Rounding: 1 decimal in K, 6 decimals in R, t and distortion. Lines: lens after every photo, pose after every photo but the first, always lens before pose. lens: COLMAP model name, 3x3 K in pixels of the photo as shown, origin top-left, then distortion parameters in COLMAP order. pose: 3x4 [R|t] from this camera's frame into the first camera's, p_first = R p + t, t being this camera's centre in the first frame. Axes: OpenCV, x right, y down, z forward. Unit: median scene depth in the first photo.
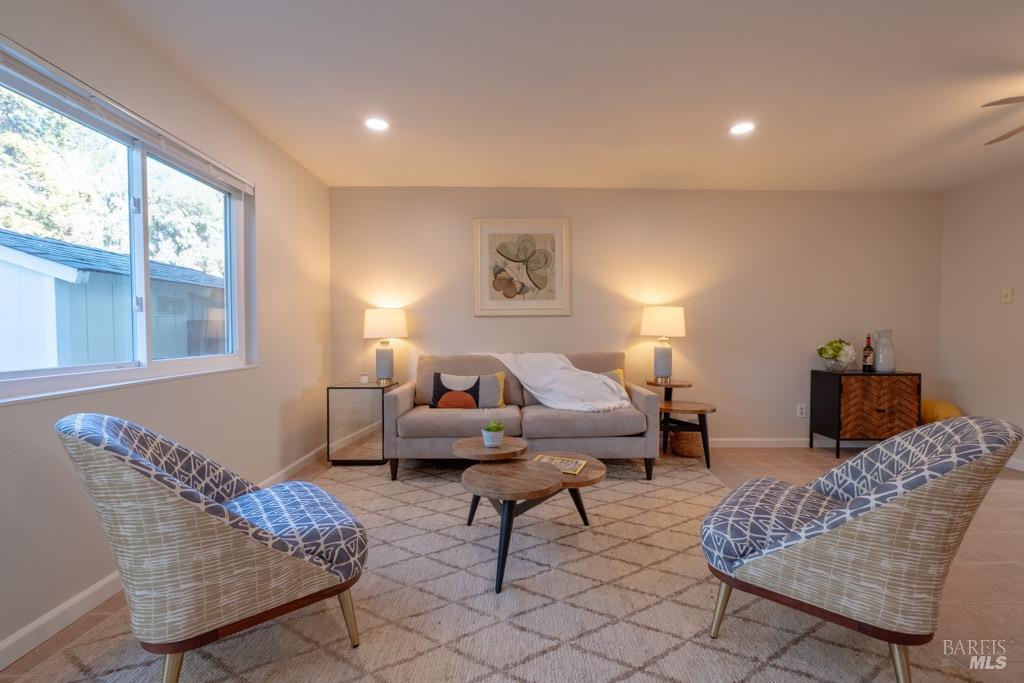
lens RADIAL K [[428.7, 0, 513.9], [0, 428.7, 342.0], [0, 0, 1]] dist [-0.002268, 0.001230]
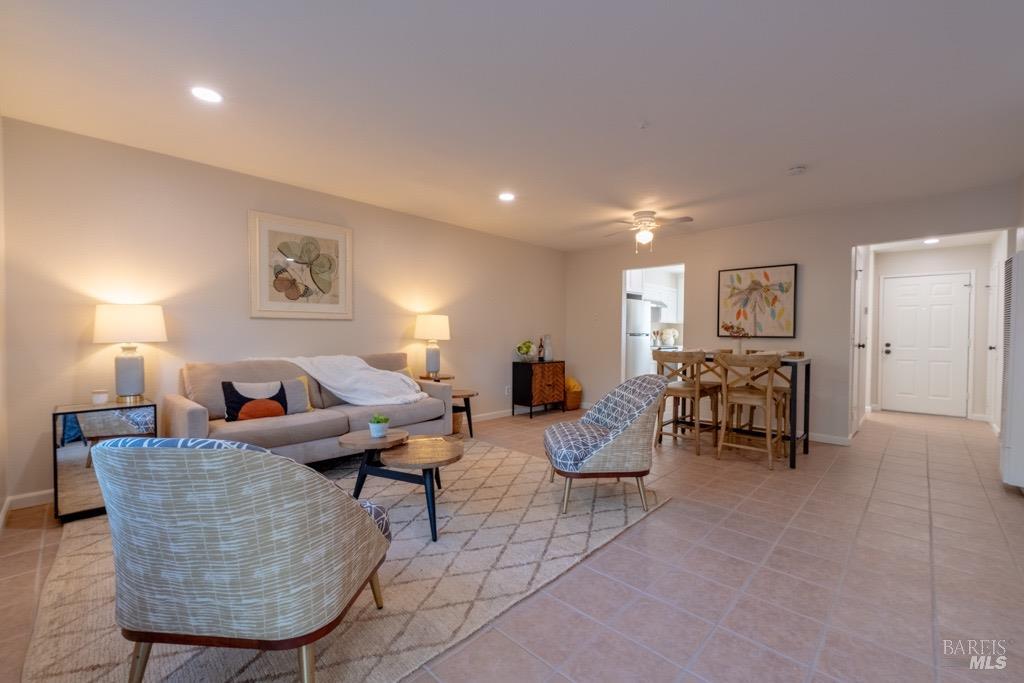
lens RADIAL K [[428.7, 0, 513.6], [0, 428.7, 340.9], [0, 0, 1]] dist [-0.002268, 0.001230]
pose [[0.703003, -0.006414, 0.711158, -0.369869], [0.012694, 0.999913, -0.003530, -0.001176], [-0.711074, 0.011509, 0.703023, -0.031317]]
